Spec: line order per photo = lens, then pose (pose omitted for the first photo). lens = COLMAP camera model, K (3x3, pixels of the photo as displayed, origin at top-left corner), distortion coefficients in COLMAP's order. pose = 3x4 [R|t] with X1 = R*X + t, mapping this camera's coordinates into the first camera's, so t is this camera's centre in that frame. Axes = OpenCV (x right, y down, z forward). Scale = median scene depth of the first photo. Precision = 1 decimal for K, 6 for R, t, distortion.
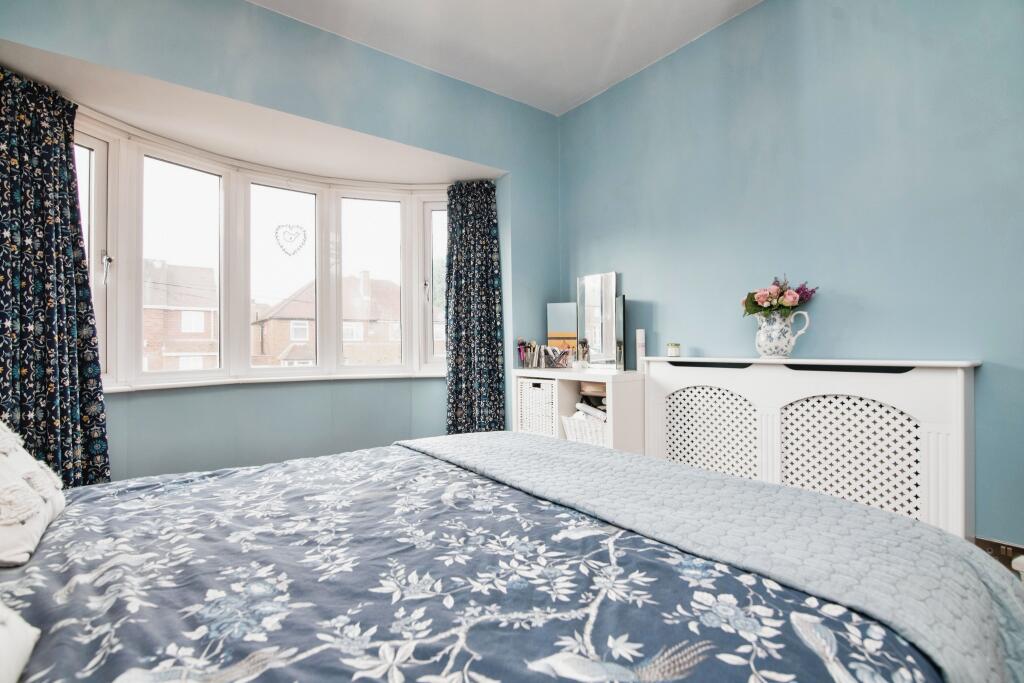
lens RADIAL K [[476.6, 0, 508.3], [0, 476.6, 342.0], [0, 0, 1]] dist [-0.015668, 0.001243]
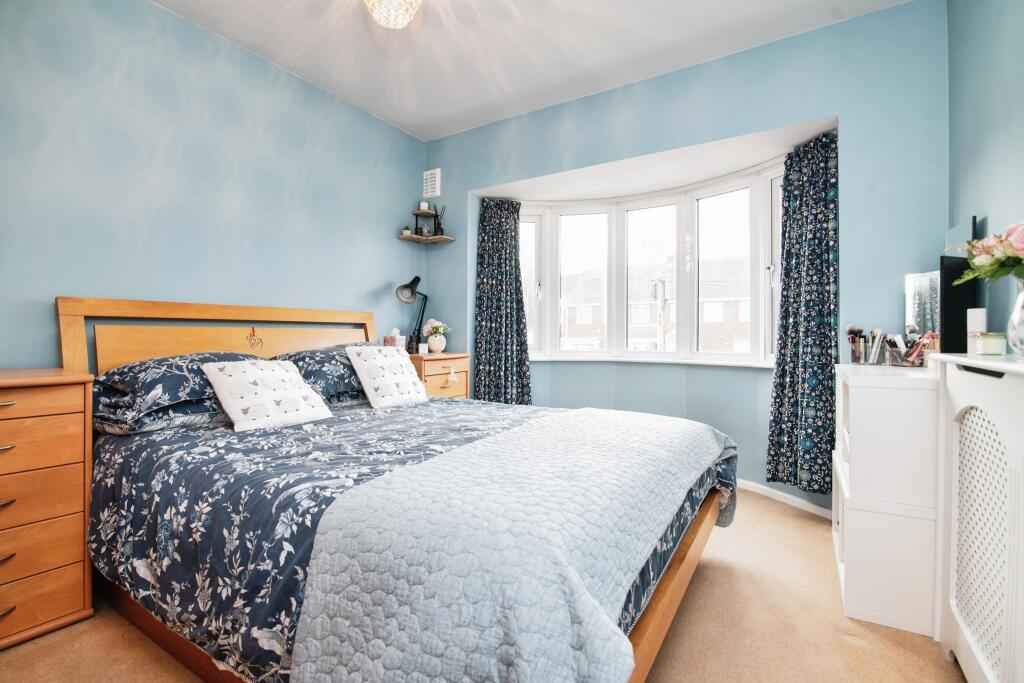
lens RADIAL K [[476.6, 0, 505.3], [0, 476.6, 339.5], [0, 0, 1]] dist [-0.015668, 0.001243]
pose [[0.348849, 0.012741, -0.937092, 0.549033], [0.006682, 0.999848, 0.016081, -0.000569], [0.937155, -0.011872, 0.348711, 0.200141]]
